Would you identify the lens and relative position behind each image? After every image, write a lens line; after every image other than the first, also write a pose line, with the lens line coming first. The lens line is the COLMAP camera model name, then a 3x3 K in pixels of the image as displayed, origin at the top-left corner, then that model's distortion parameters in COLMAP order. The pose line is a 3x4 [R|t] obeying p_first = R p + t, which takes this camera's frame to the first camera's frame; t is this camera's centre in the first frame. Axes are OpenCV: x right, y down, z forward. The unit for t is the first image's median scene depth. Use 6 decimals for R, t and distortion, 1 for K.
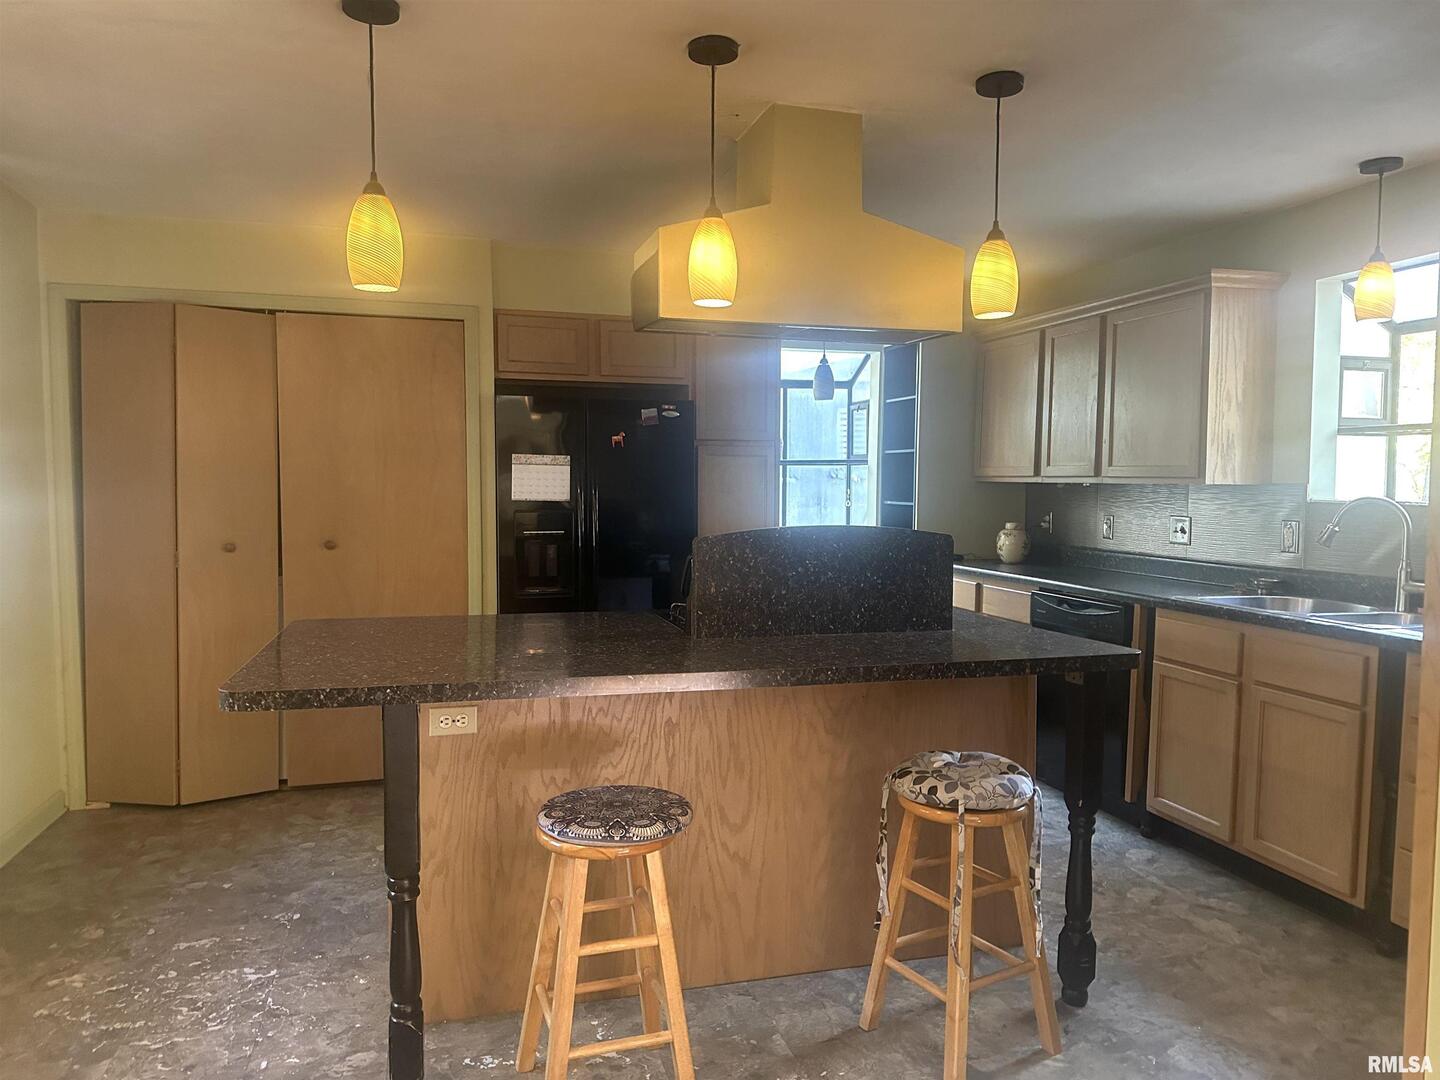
lens RADIAL K [[1003.9, 0, 712.2], [0, 1003.9, 536.2], [0, 0, 1]] dist [0.008735, 0.000677]
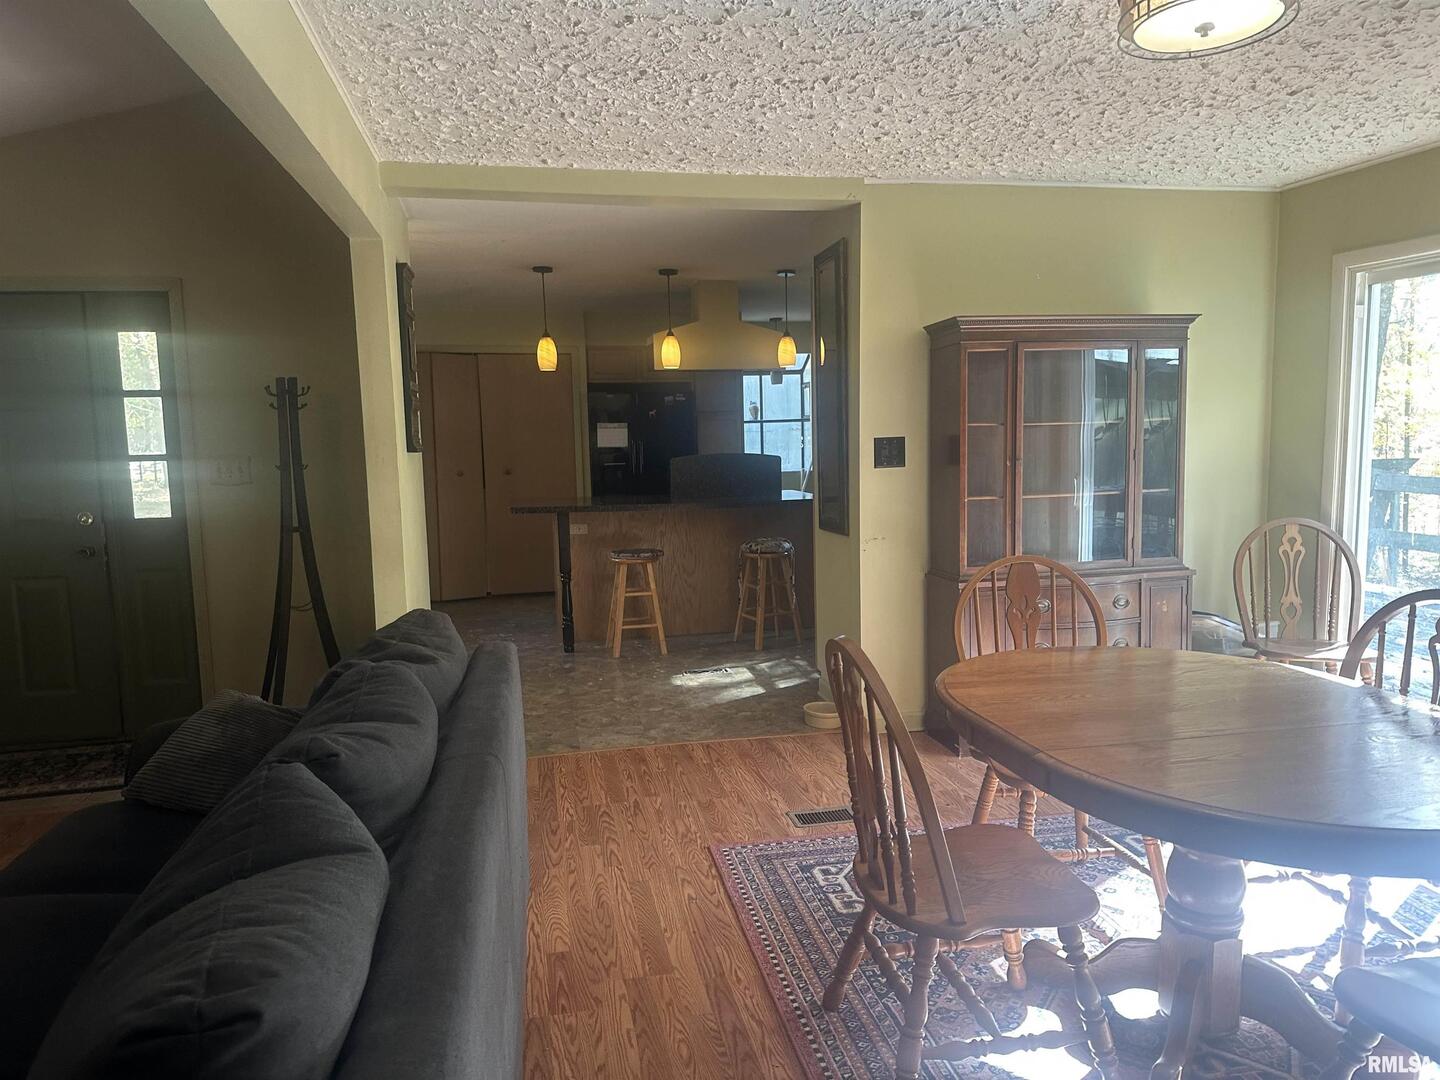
lens RADIAL K [[1003.9, 0, 728.1], [0, 1003.9, 540.5], [0, 0, 1]] dist [0.008735, 0.000677]
pose [[0.997375, -0.018289, -0.070062, 0.208436], [0.022099, 0.998297, 0.053997, 0.050916], [0.068955, -0.055404, 0.996080, -1.047860]]
